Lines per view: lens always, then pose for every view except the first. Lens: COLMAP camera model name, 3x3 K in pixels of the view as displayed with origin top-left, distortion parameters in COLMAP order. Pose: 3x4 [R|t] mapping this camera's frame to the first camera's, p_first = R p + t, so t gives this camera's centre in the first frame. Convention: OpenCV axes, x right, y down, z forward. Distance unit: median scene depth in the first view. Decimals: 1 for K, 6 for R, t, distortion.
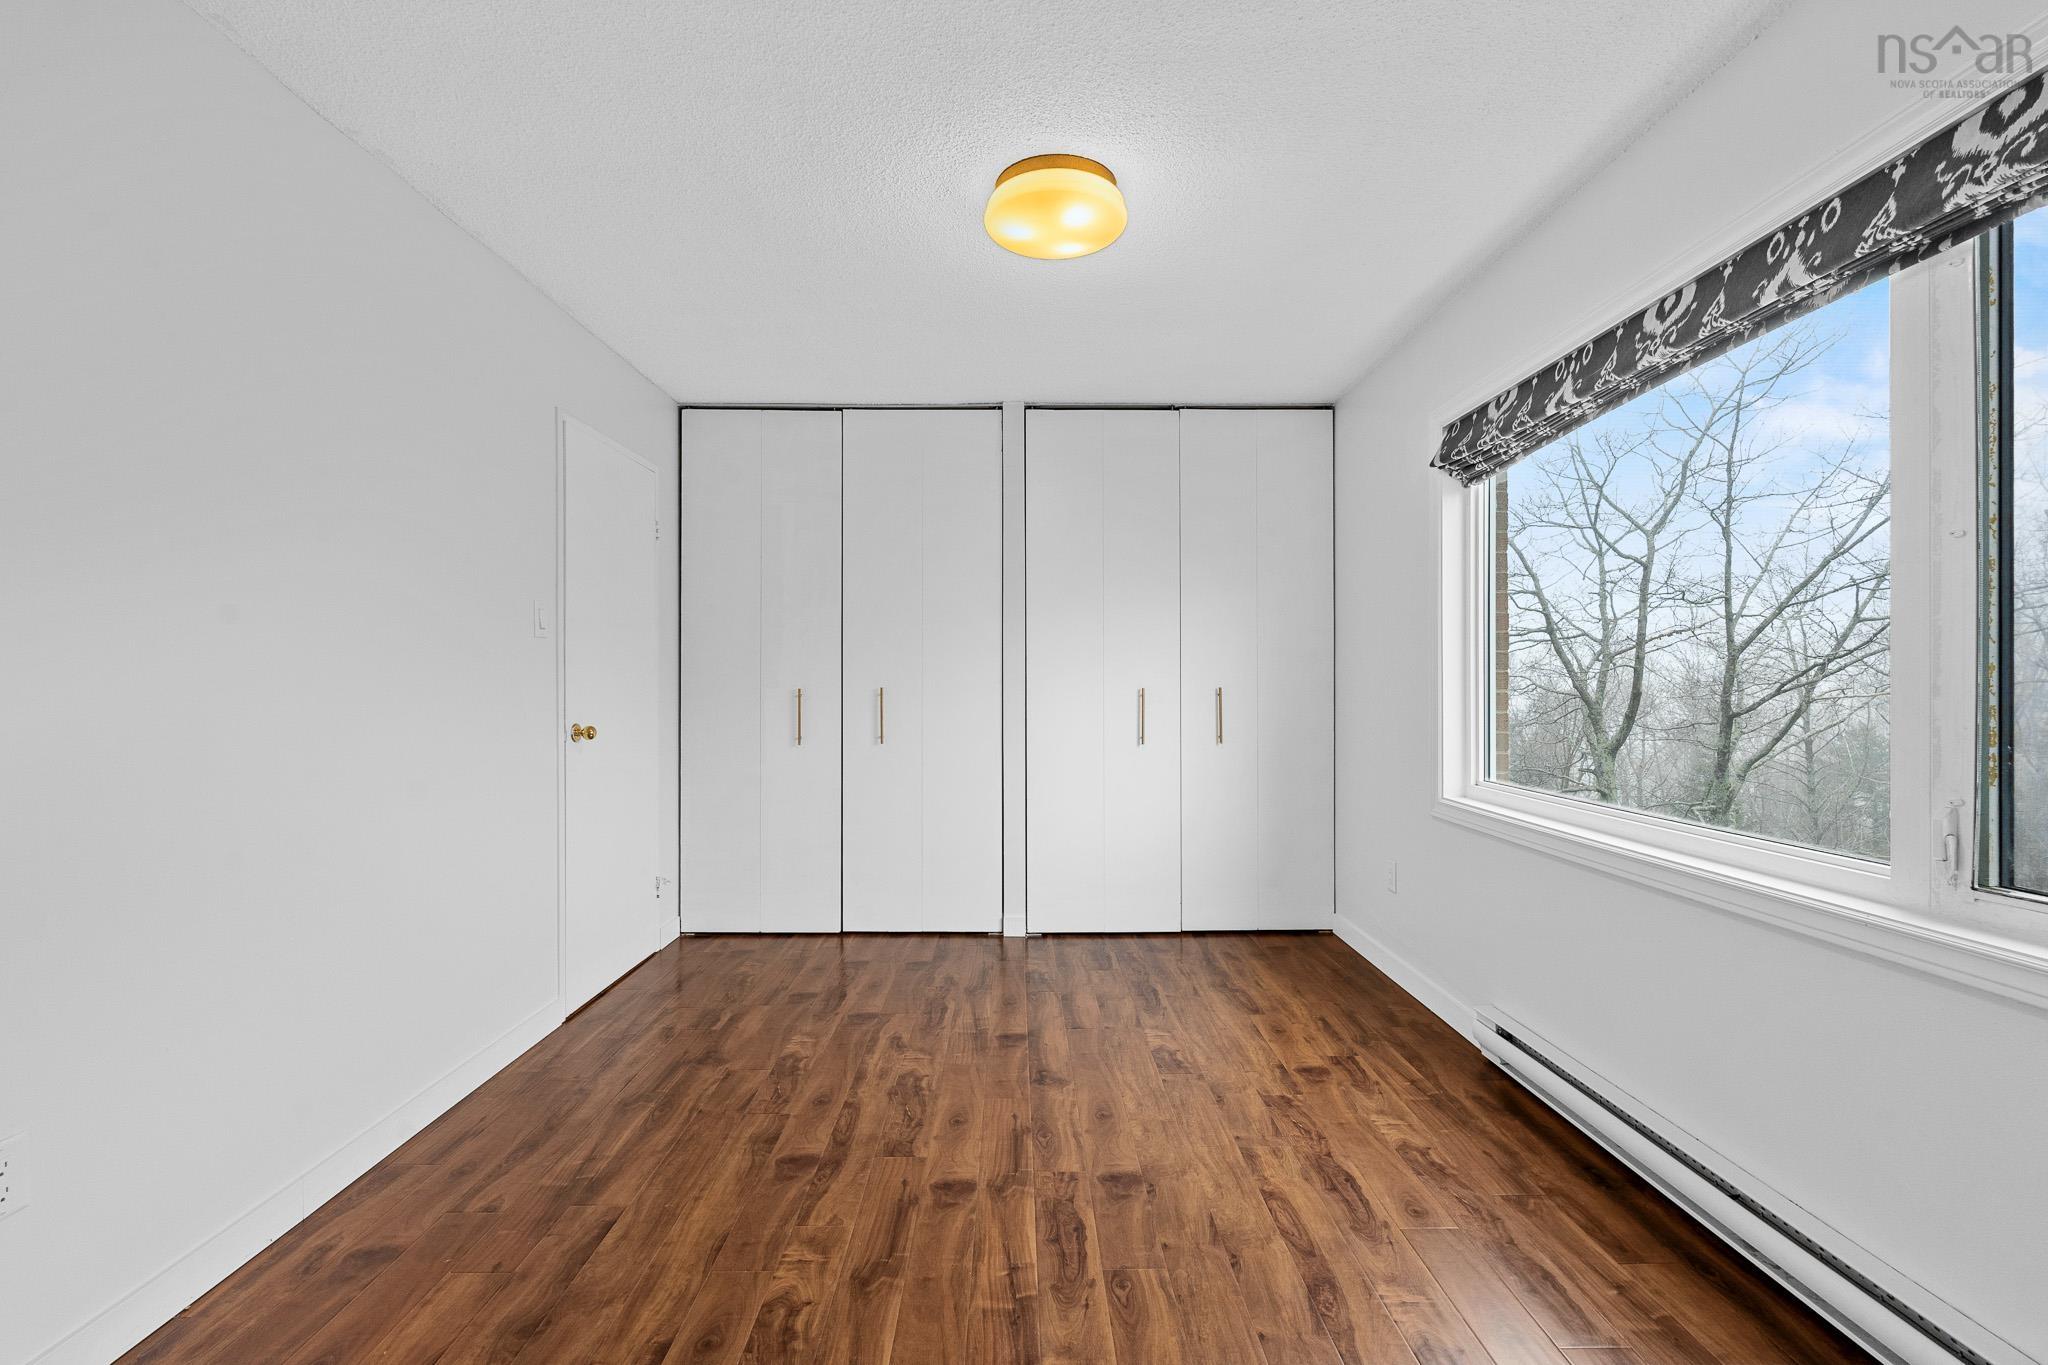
lens RADIAL K [[891.9, 0, 1024.7], [0, 891.9, 684.0], [0, 0, 1]] dist [-0.001997, 0.000101]
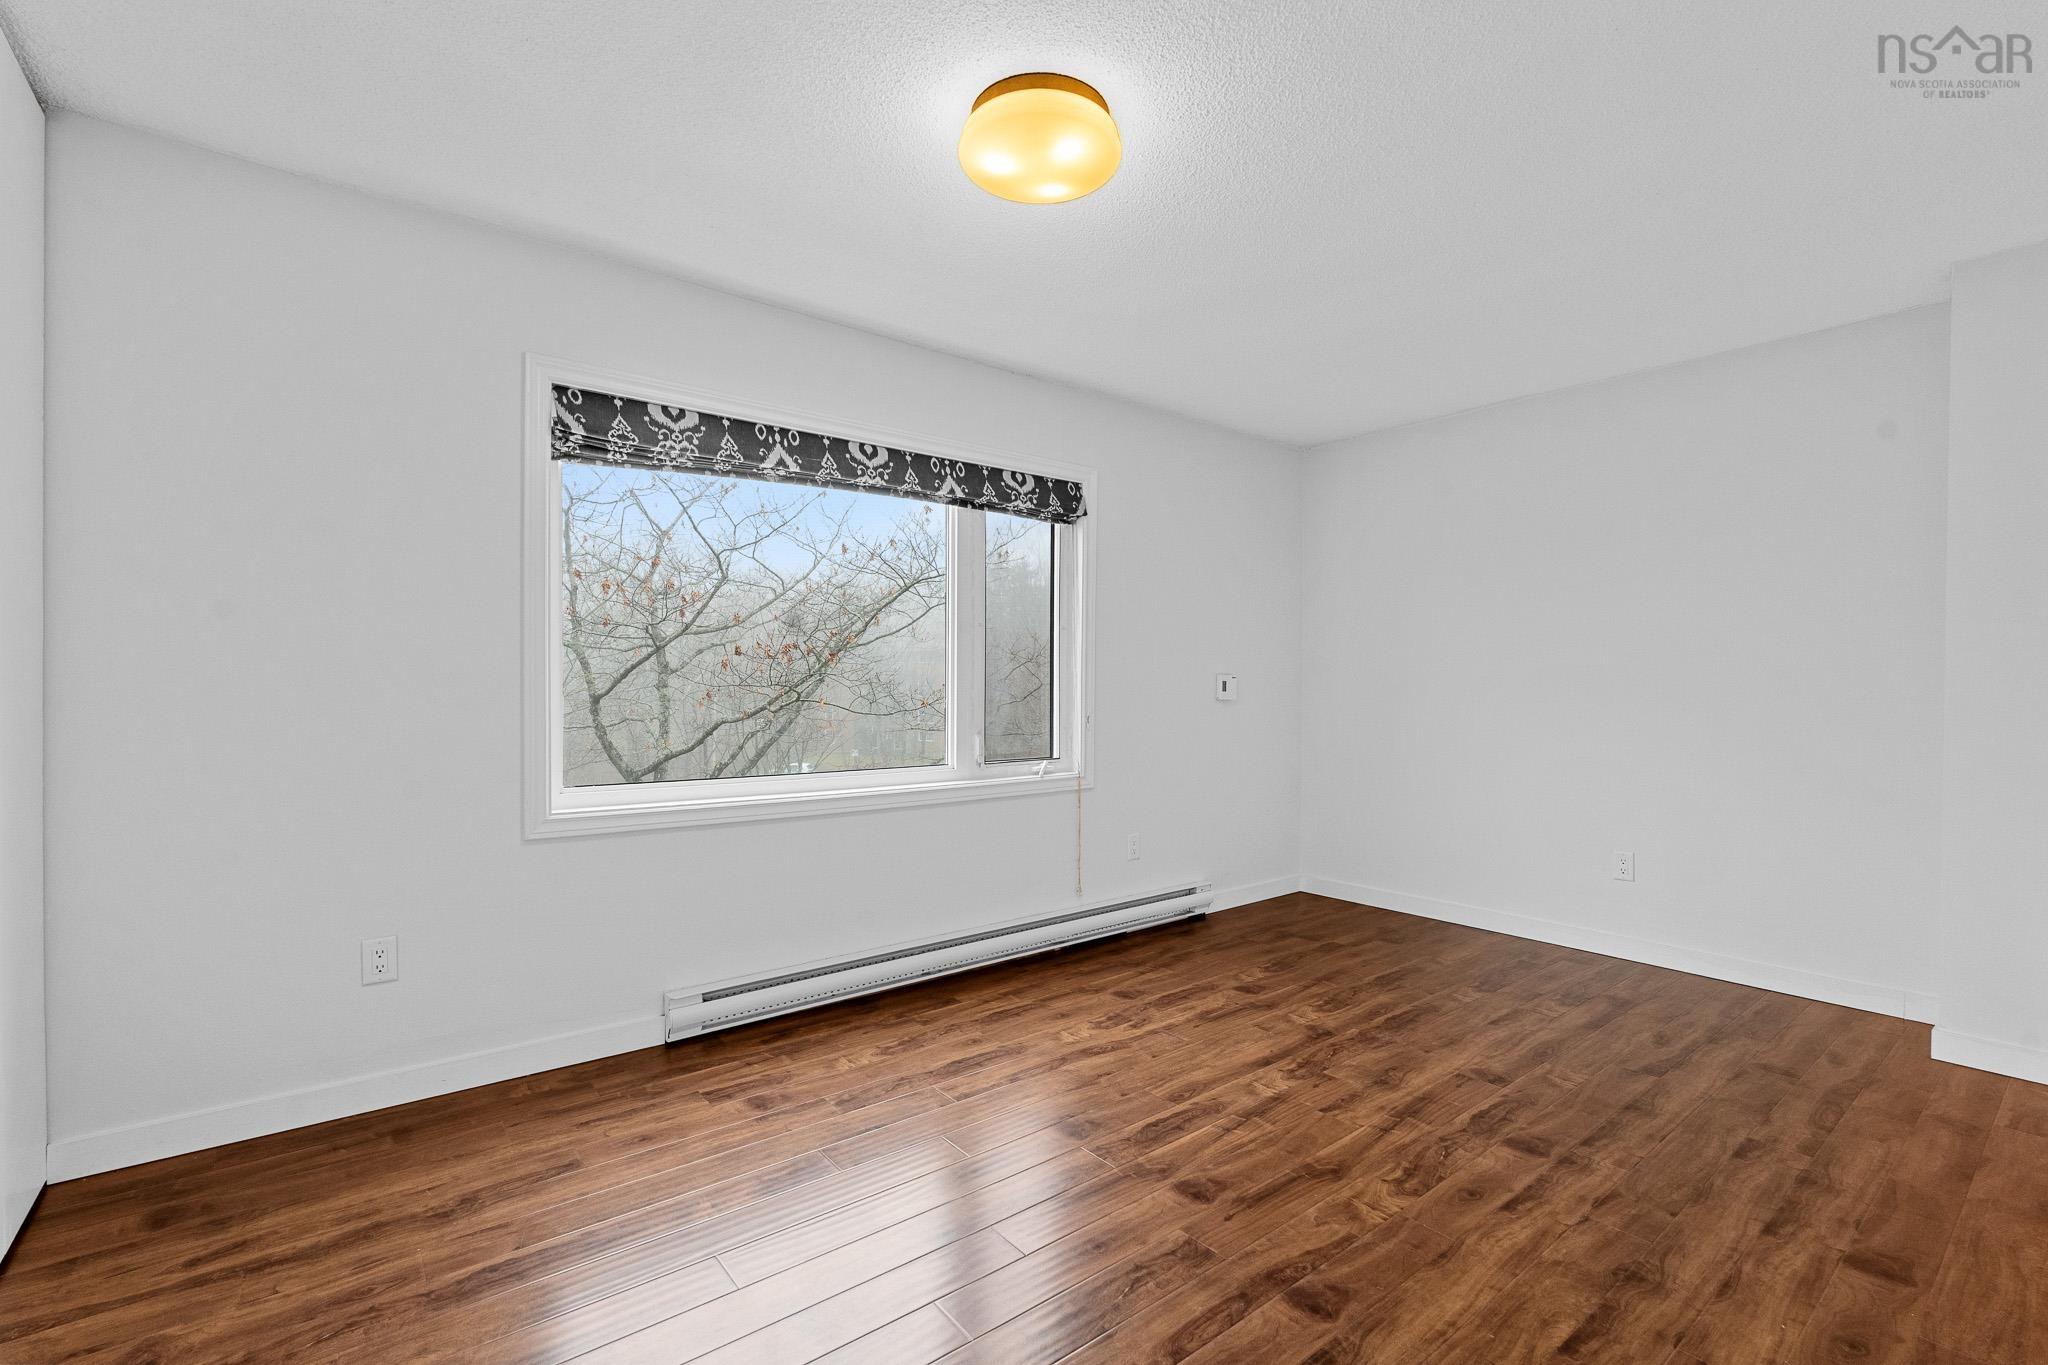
lens RADIAL K [[901.7, 0, 1031.4], [0, 901.7, 693.1], [0, 0, 1]] dist [-0.000322, 0.000334]
pose [[-0.614978, -0.007560, 0.788508, -0.677649], [-0.003755, 0.999971, 0.006659, 0.004811], [-0.788535, 0.001134, -0.614988, 1.580295]]
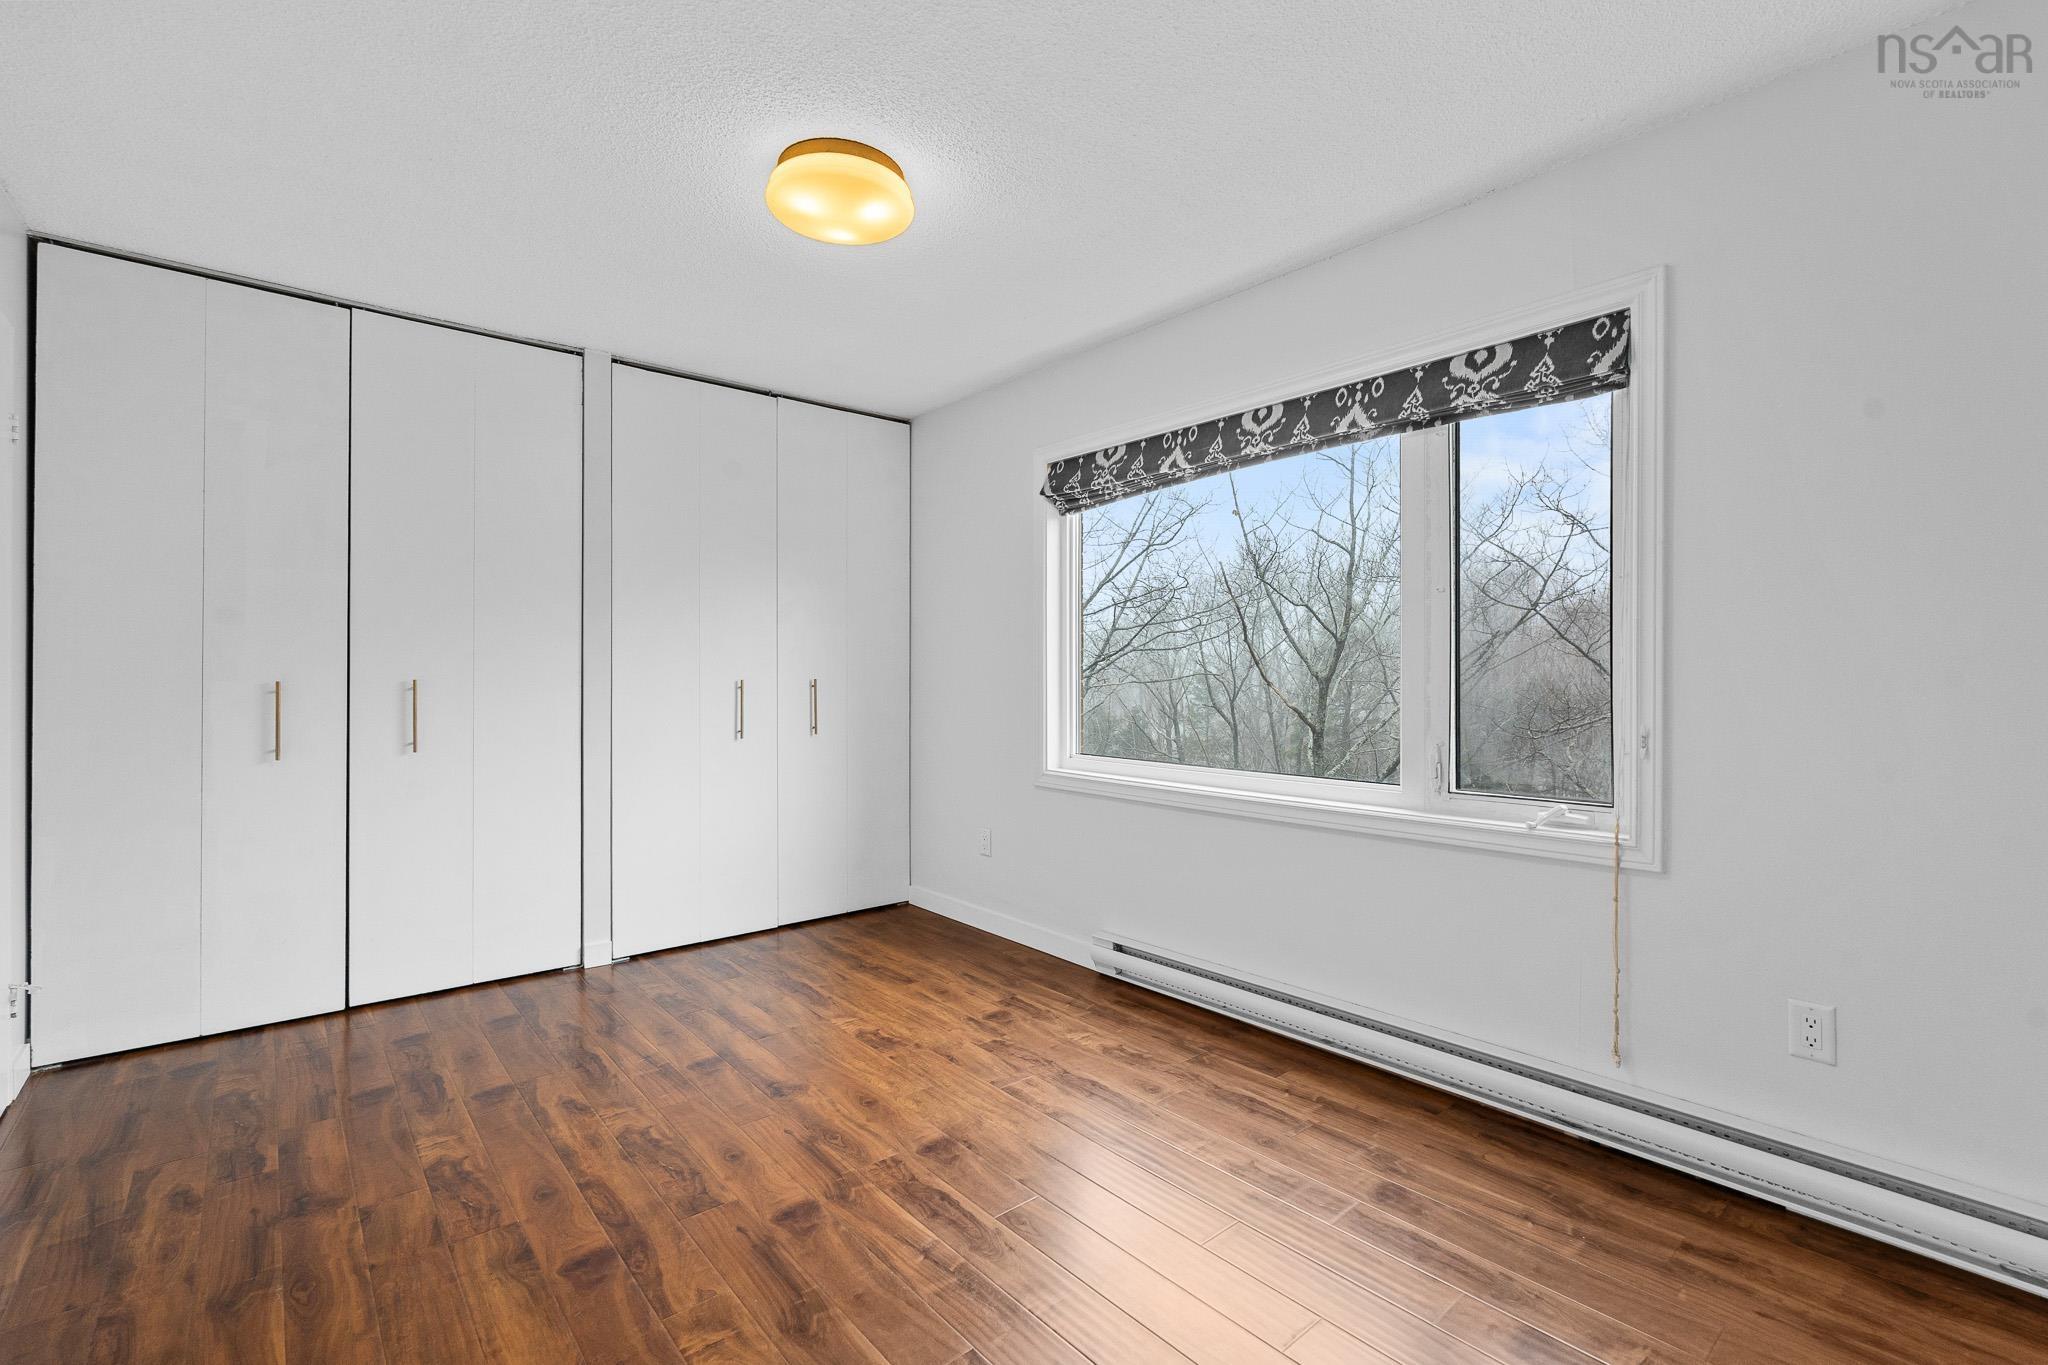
lens RADIAL K [[900.4, 0, 1028.9], [0, 900.4, 671.4], [0, 0, 1]] dist [-0.001686, 0.000319]
pose [[0.767584, 0.004633, 0.640932, -0.449817], [-0.001303, 0.999983, -0.005668, 0.001469], [-0.640947, 0.003516, 0.767577, 0.105286]]
